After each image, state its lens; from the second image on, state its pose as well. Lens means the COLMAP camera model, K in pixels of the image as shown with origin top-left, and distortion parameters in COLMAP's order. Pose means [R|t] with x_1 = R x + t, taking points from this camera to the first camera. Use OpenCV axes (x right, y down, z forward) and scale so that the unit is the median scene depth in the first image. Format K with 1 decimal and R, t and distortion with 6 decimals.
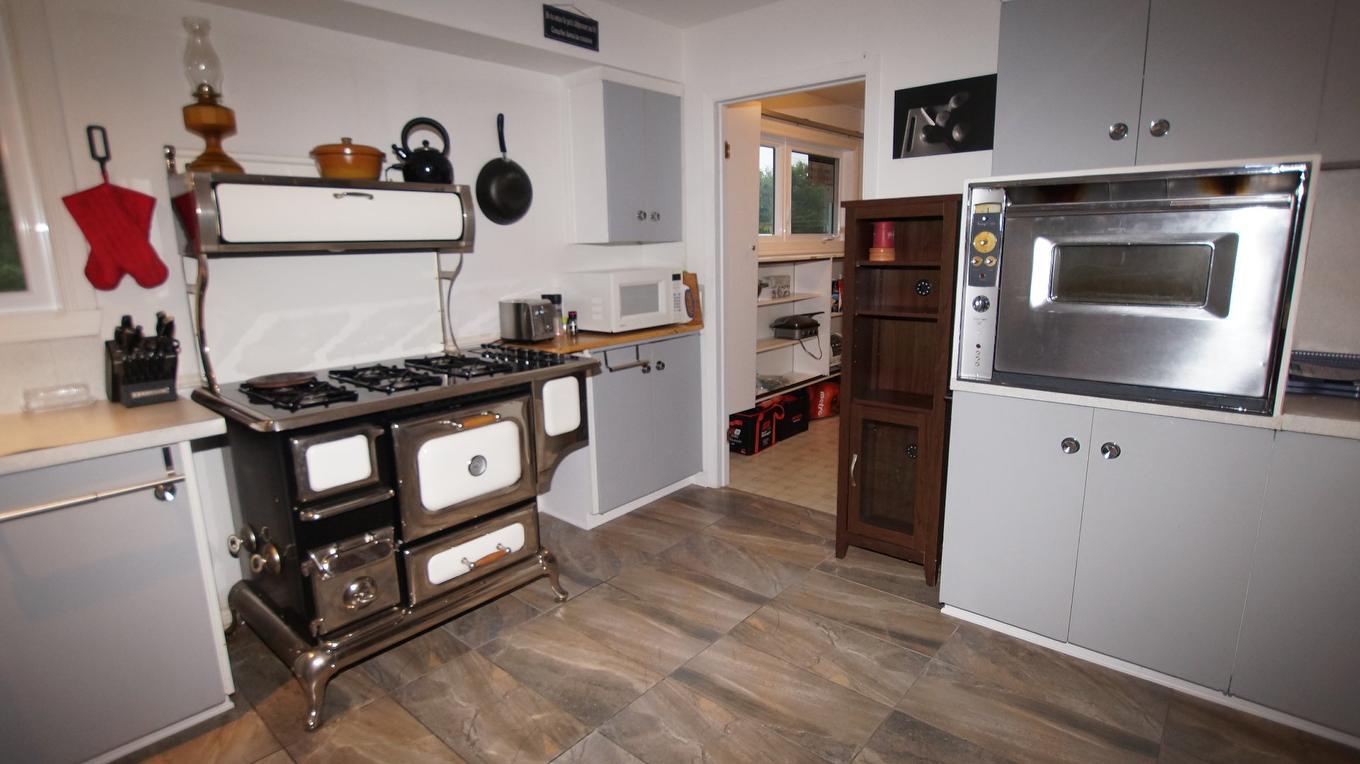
lens RADIAL K [[670.9, 0, 678.5], [0, 670.9, 378.2], [0, 0, 1]] dist [-0.017495, -0.000409]
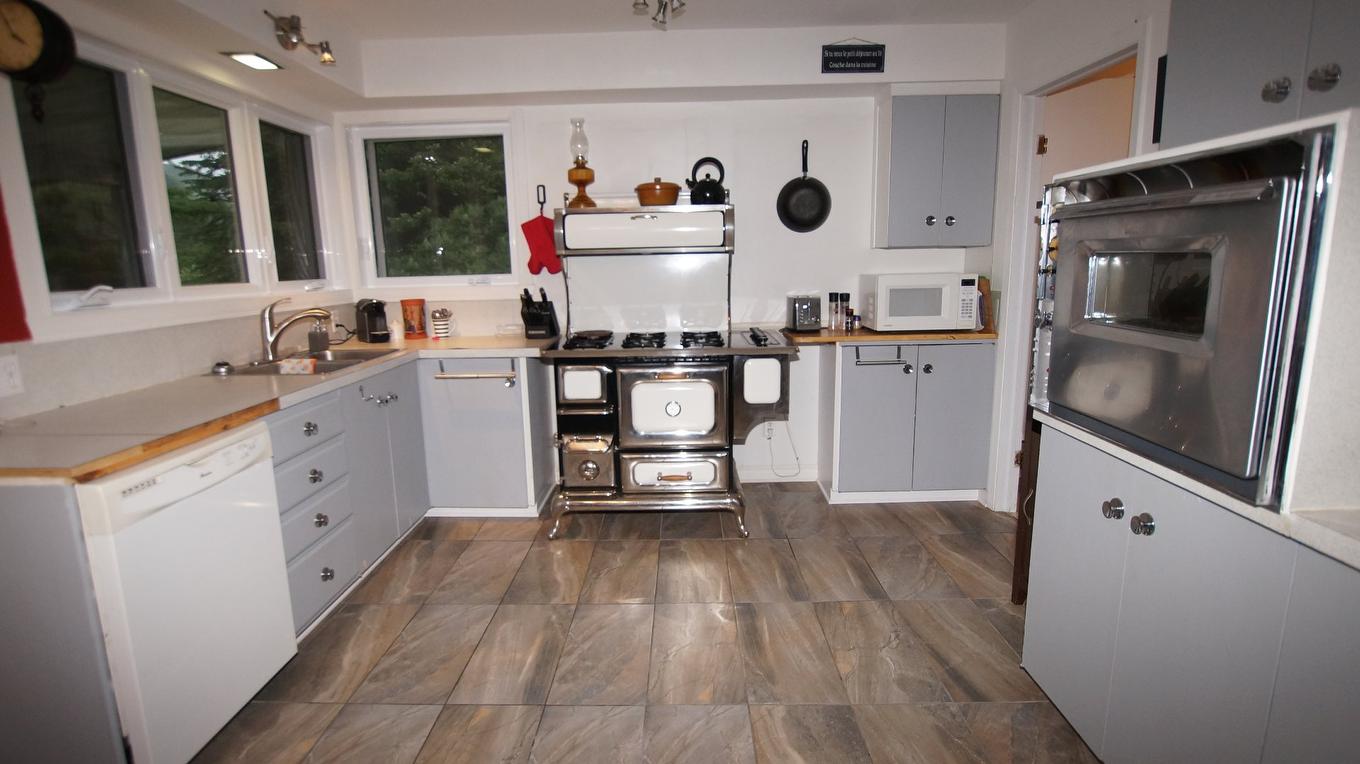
lens RADIAL K [[670.9, 0, 677.1], [0, 670.9, 380.8], [0, 0, 1]] dist [-0.017495, -0.000409]
pose [[0.644550, 0.143993, -0.750880, 0.704131], [-0.143452, 0.987439, 0.066218, -0.019589], [0.750984, 0.065035, 0.657110, 0.081748]]
